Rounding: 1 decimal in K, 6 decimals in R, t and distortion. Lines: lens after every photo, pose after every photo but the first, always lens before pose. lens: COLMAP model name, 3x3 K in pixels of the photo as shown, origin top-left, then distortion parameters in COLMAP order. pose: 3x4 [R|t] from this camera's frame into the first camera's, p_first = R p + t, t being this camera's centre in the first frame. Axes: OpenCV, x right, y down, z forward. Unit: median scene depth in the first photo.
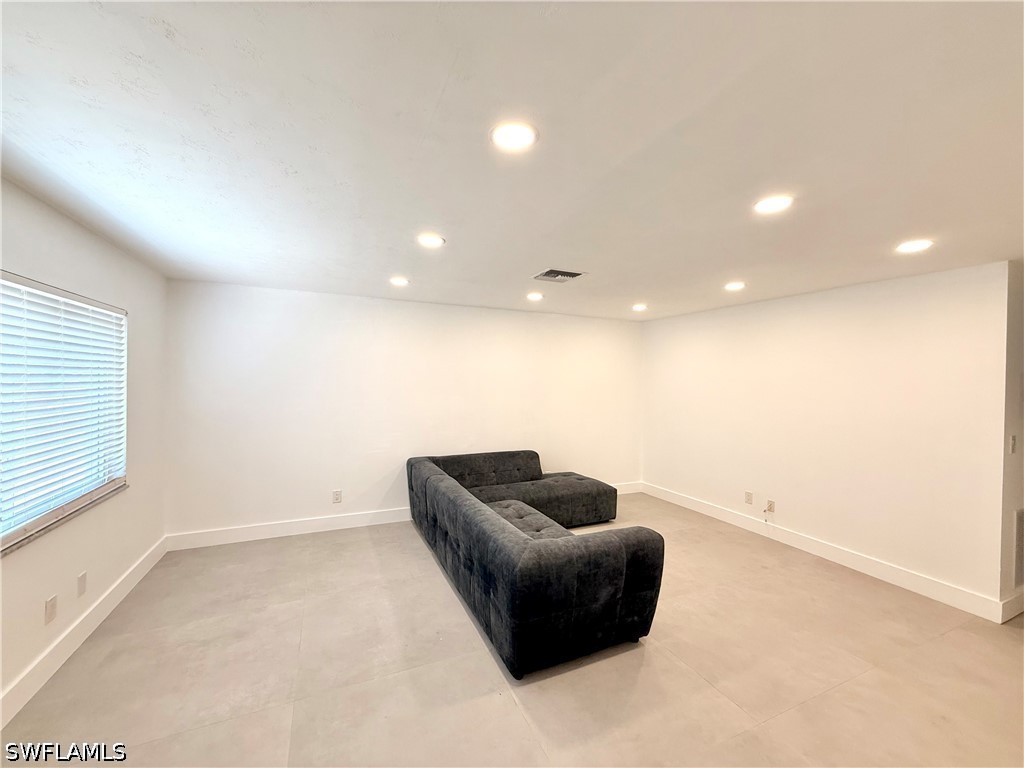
lens RADIAL K [[408.1, 0, 510.4], [0, 408.1, 382.7], [0, 0, 1]] dist [-0.000586, 0.000296]
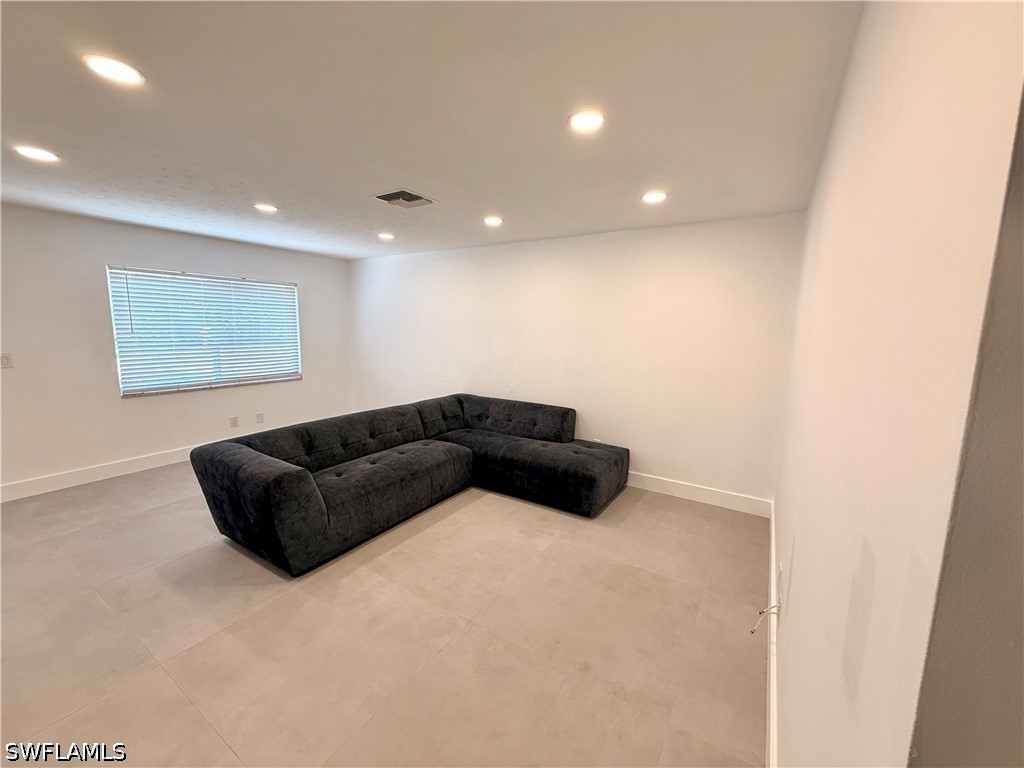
lens RADIAL K [[408.1, 0, 510.4], [0, 408.1, 382.7], [0, 0, 1]] dist [-0.000586, 0.000296]
pose [[0.548905, 0.111643, -0.828396, 1.161410], [-0.018488, 0.992419, 0.121499, 0.025804], [0.835681, -0.051376, 0.546808, 0.777120]]
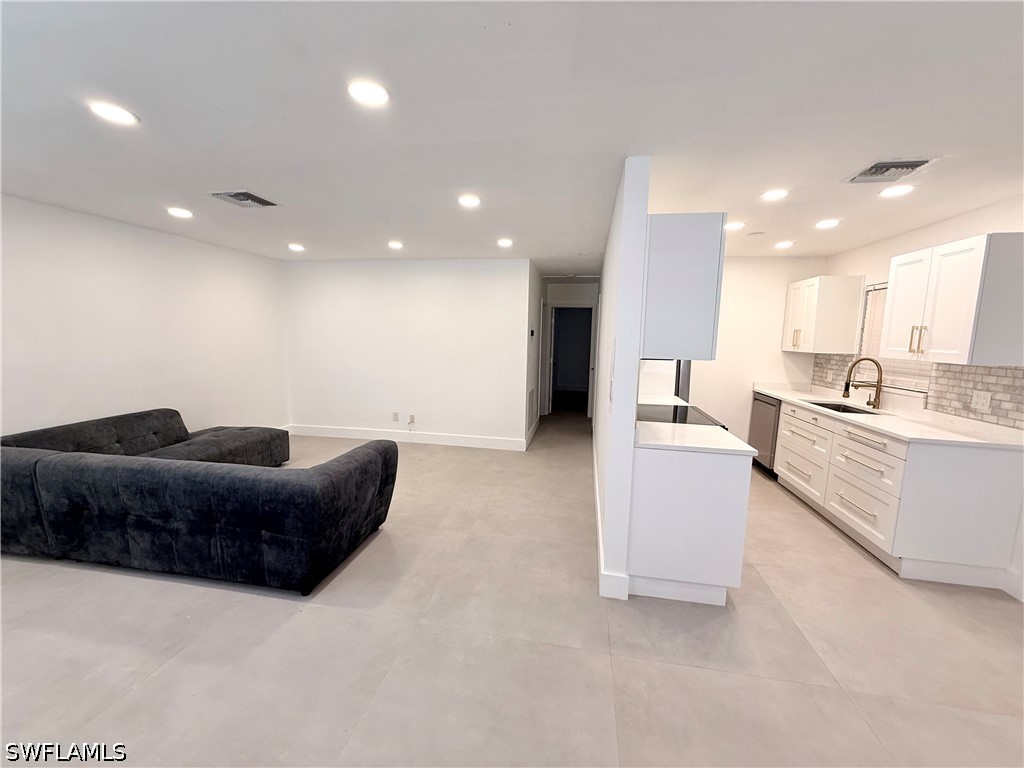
lens RADIAL K [[408.1, 0, 510.4], [0, 408.1, 382.7], [0, 0, 1]] dist [-0.000586, 0.000296]
pose [[0.566500, -0.101872, 0.817741, -0.369359], [-0.003525, 0.992021, 0.126025, 0.022558], [-0.824055, -0.074275, 0.561620, -0.006459]]
